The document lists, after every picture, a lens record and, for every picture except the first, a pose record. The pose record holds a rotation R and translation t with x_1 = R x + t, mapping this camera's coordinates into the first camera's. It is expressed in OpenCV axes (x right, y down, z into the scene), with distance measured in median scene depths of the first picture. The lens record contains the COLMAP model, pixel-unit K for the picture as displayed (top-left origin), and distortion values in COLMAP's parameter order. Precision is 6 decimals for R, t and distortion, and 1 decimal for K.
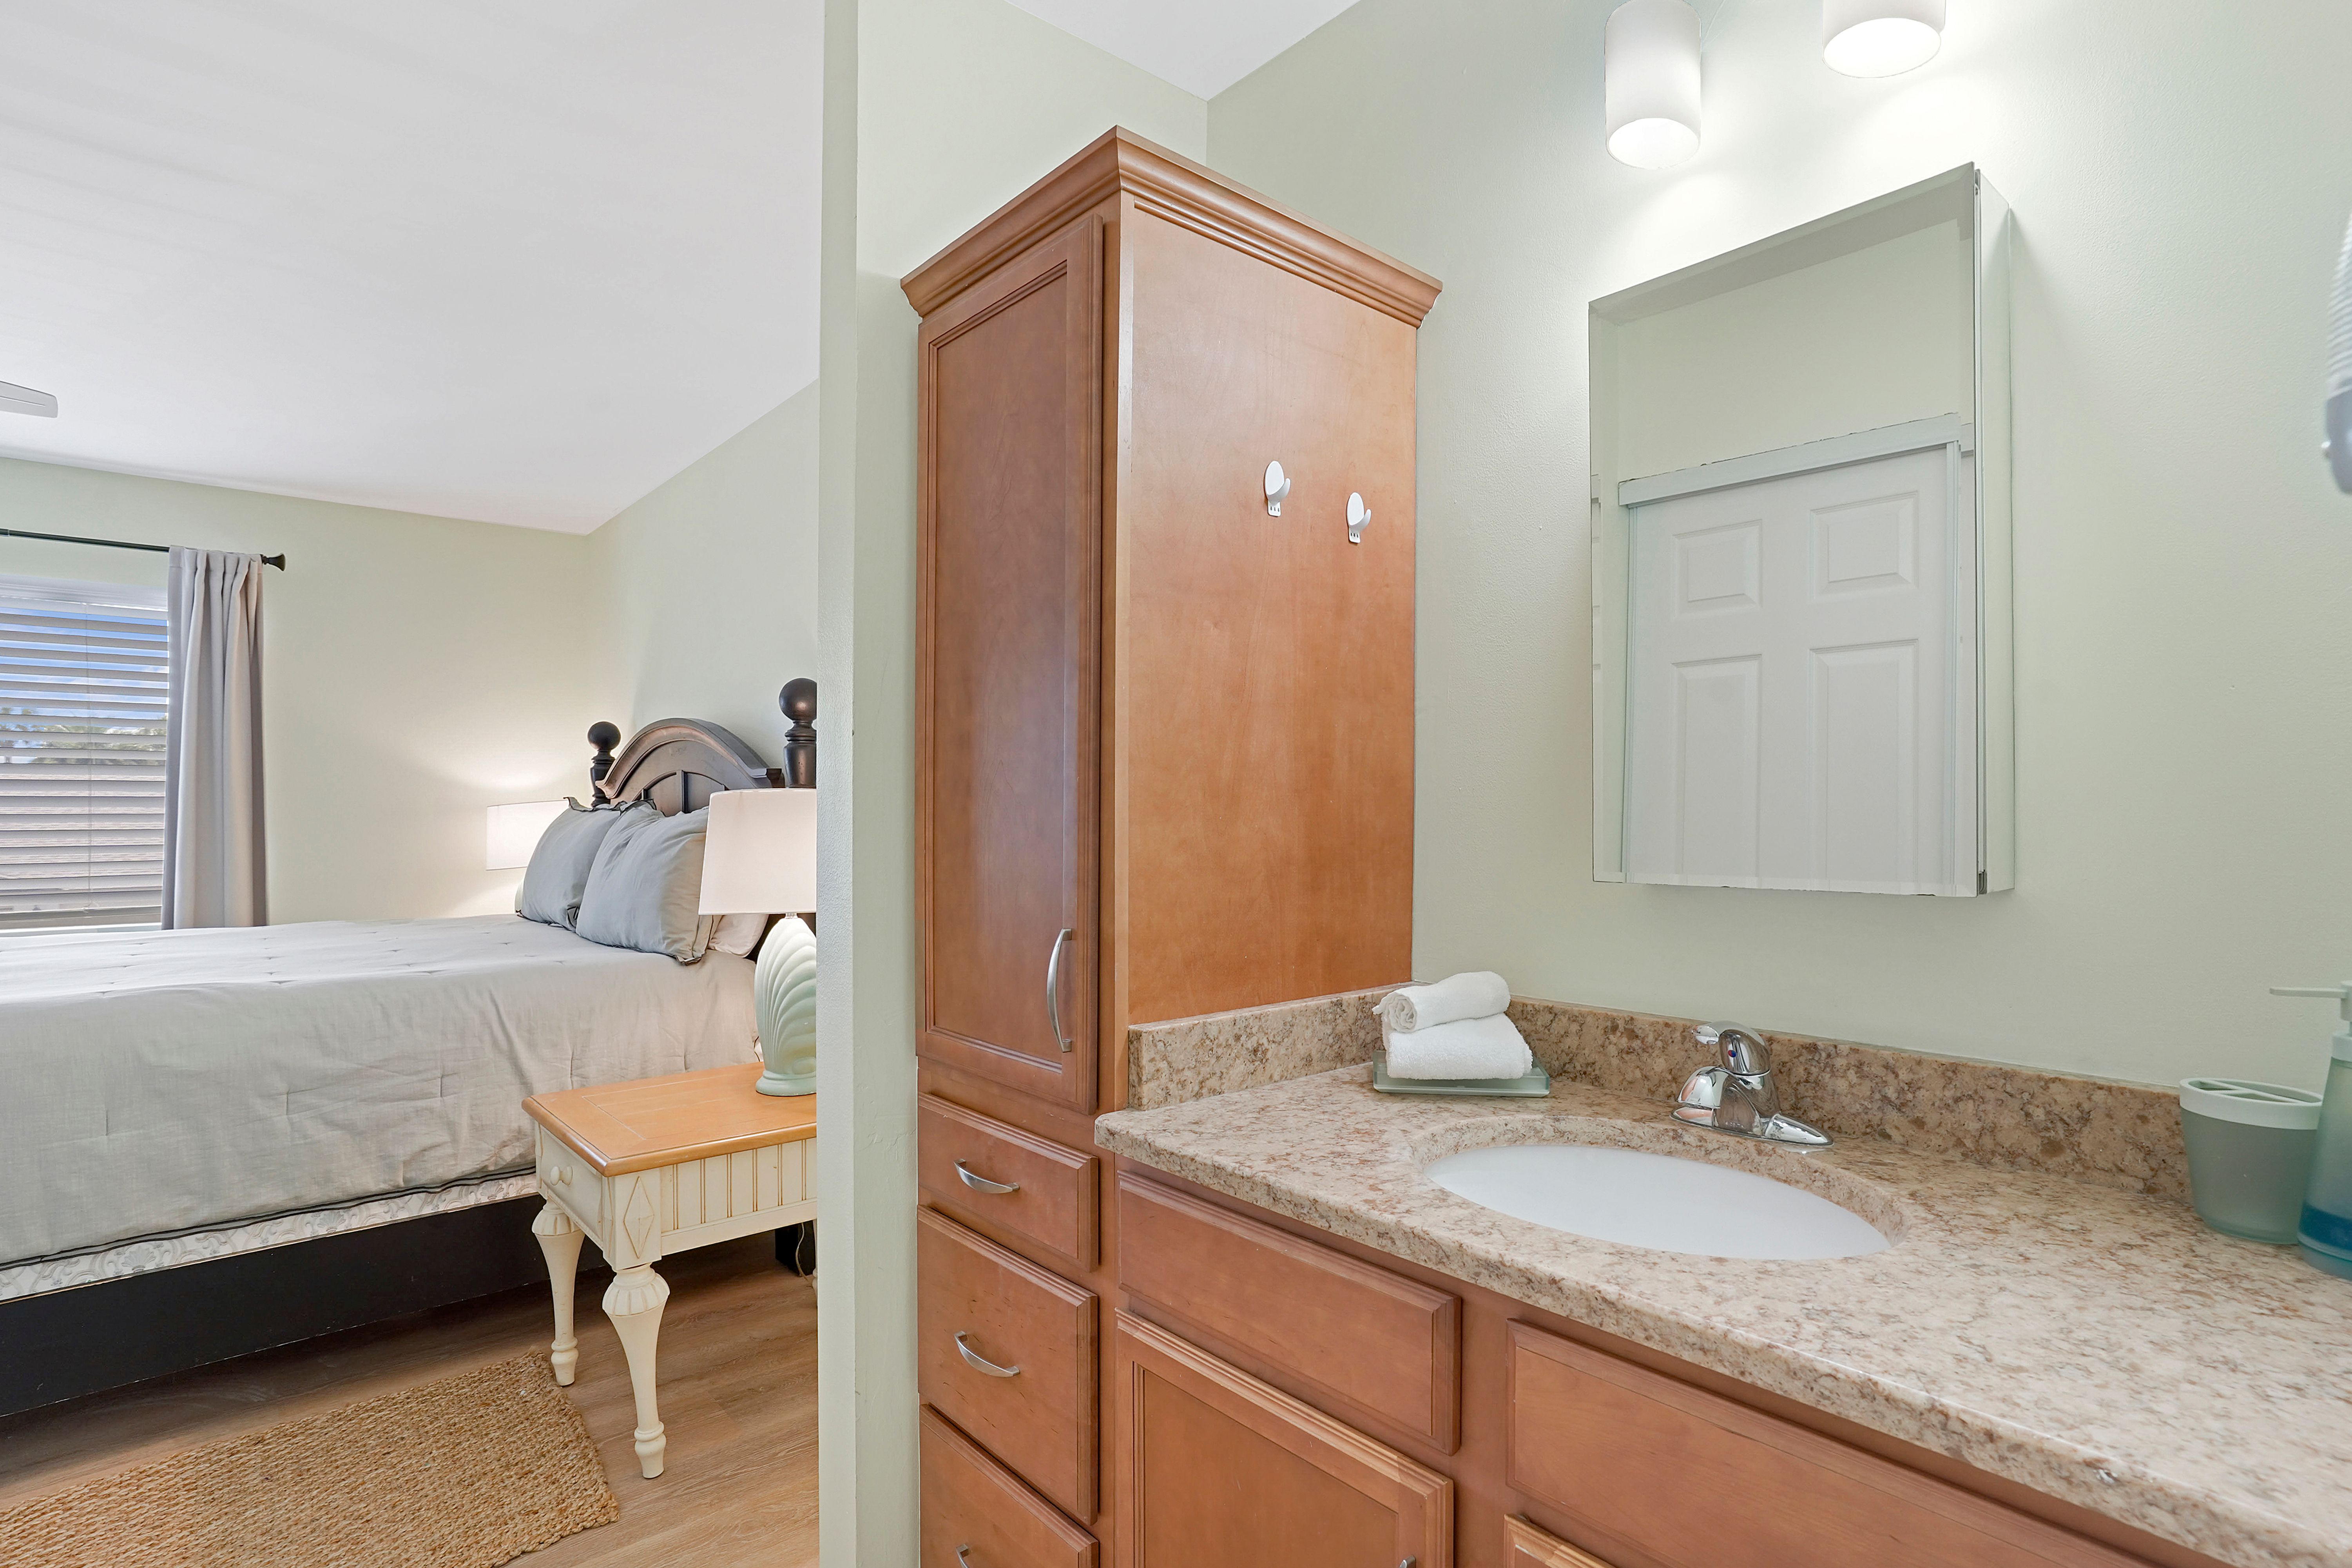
lens RADIAL K [[1182.6, 0, 1132.7], [0, 1182.6, 782.1], [0, 0, 1]] dist [-0.070154, 0.039870]
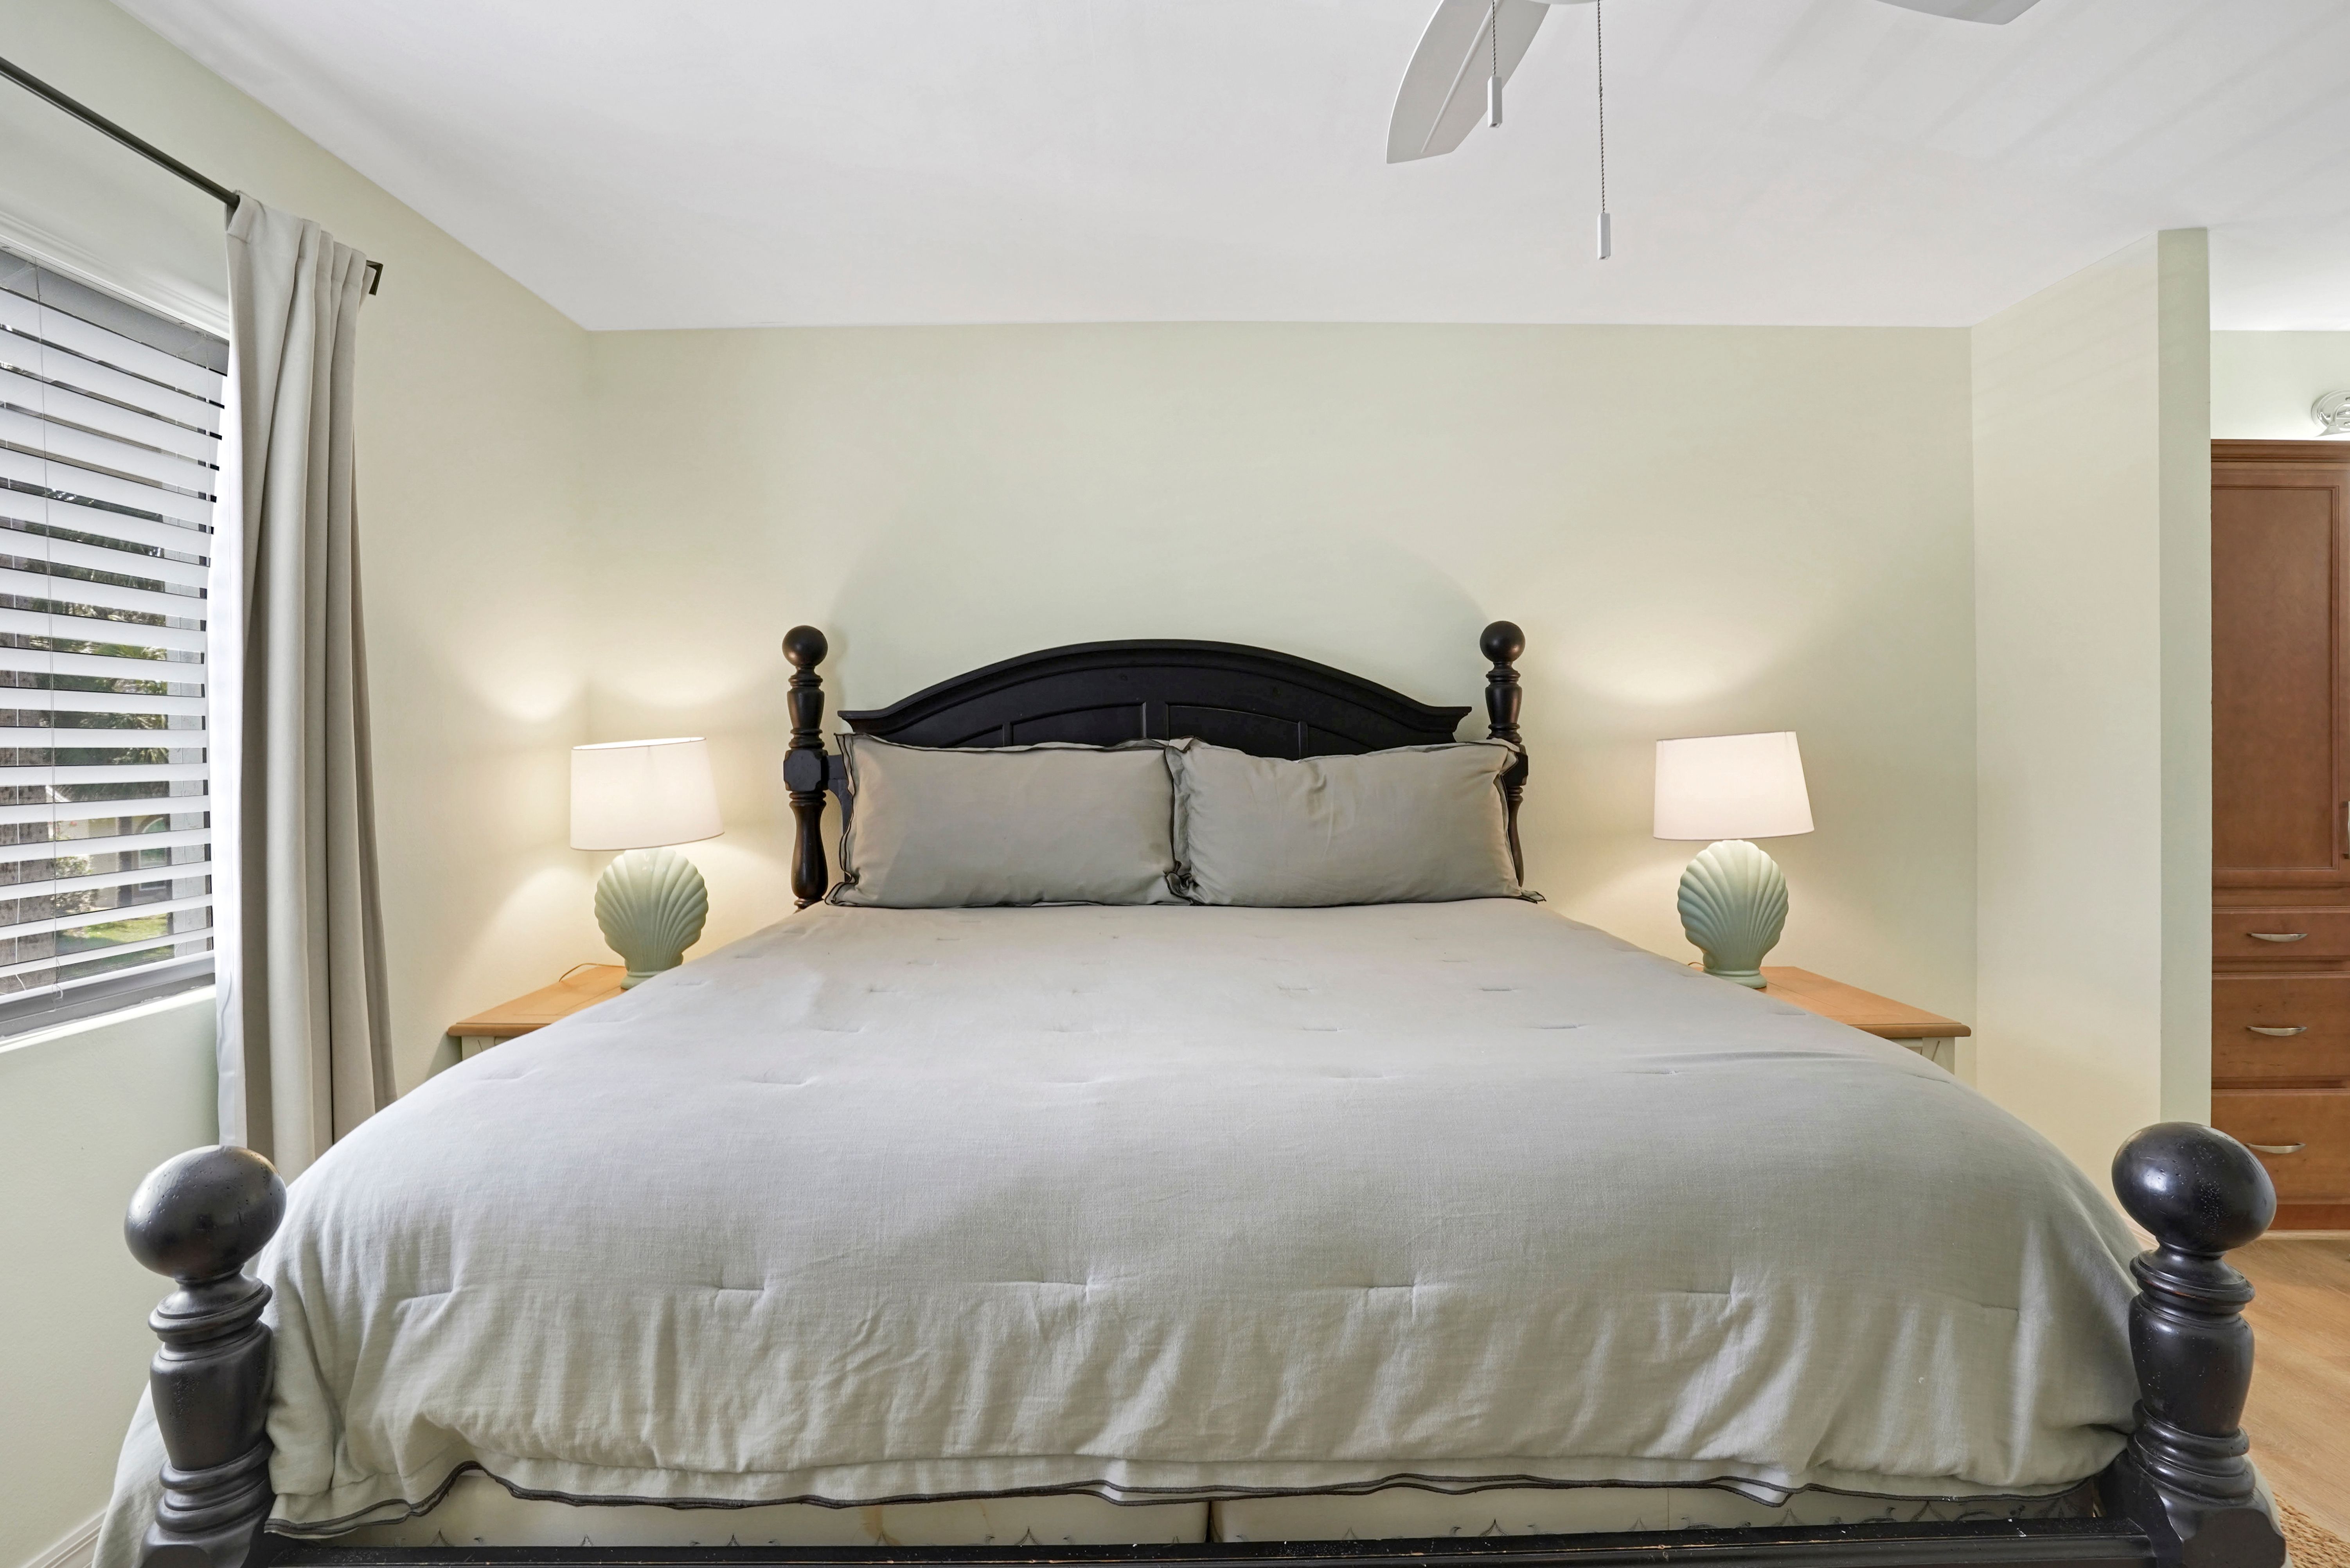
lens RADIAL K [[1196.5, 0, 1171.5], [0, 1196.5, 768.4], [0, 0, 1]] dist [-0.064753, 0.034260]
pose [[0.632188, -0.028441, 0.774293, -0.966269], [-0.012688, 0.998812, 0.047047, -0.003177], [-0.774711, -0.039567, 0.631076, 0.423715]]
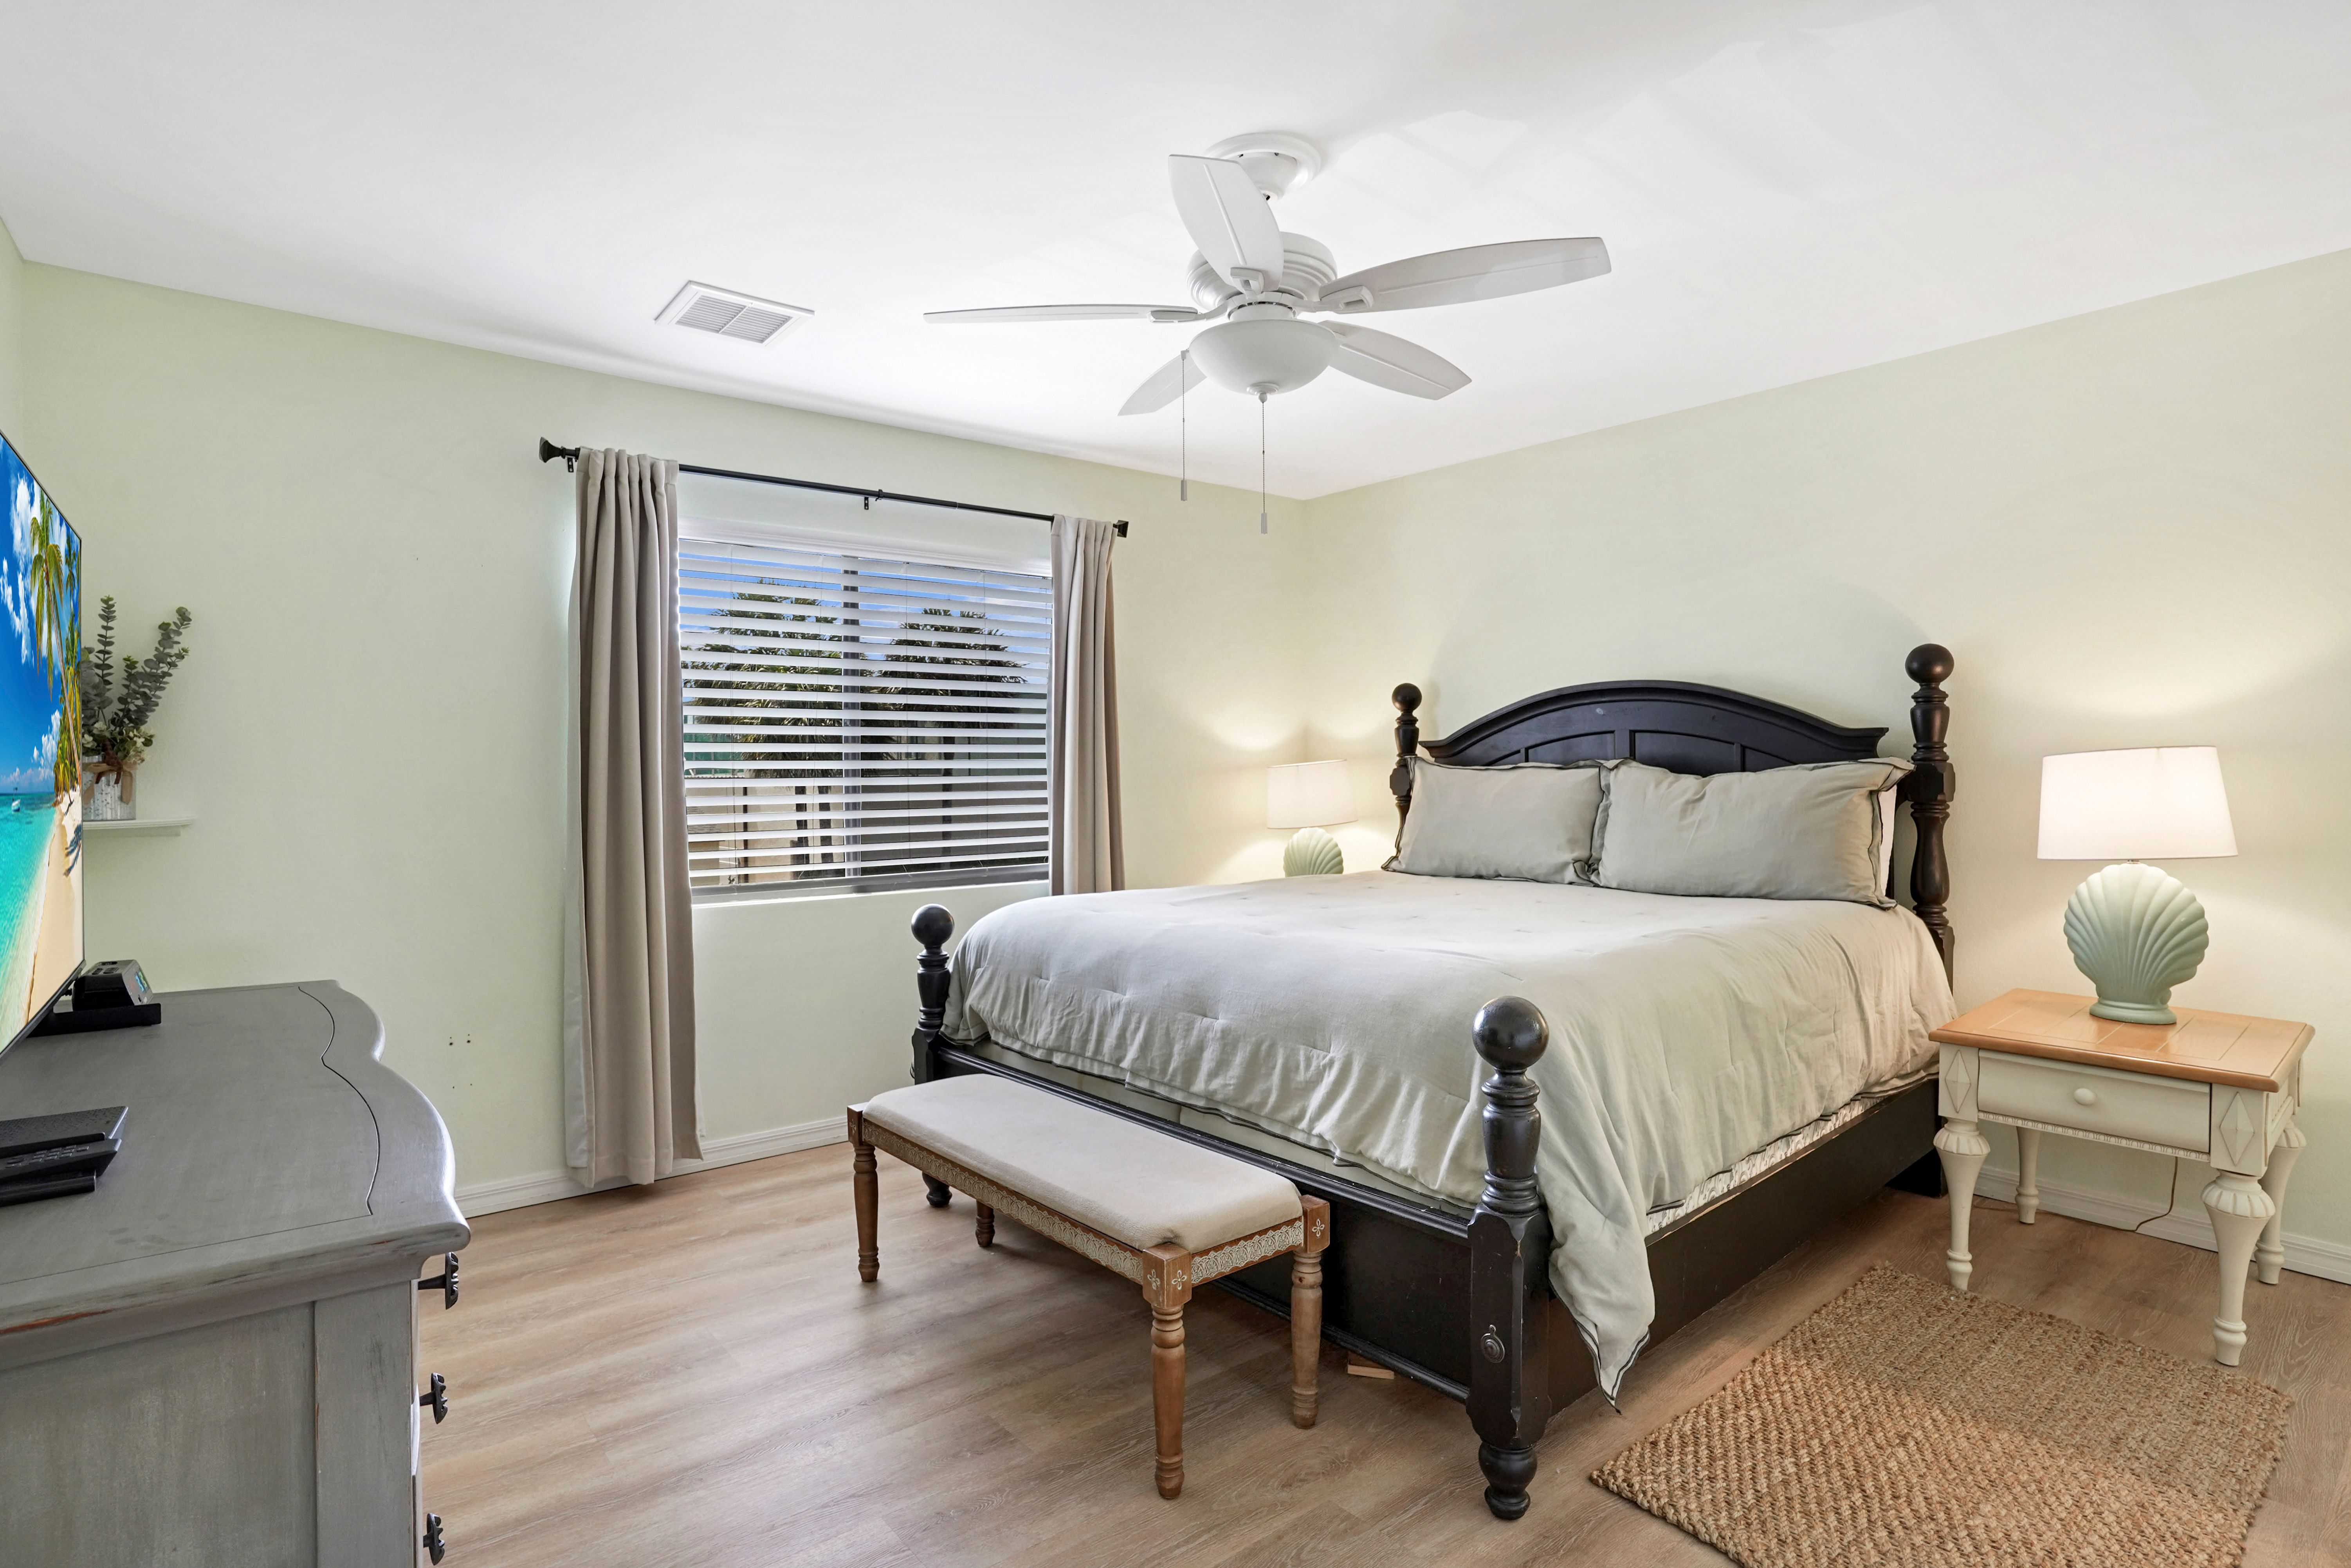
lens RADIAL K [[1196.9, 0, 1172.0], [0, 1196.9, 768.4], [0, 0, 1]] dist [-0.064753, 0.034260]
pose [[0.999809, -0.018640, 0.005855, -0.743361], [0.018434, 0.999270, 0.033452, -0.017564], [-0.006474, -0.033337, 0.999423, -0.051682]]
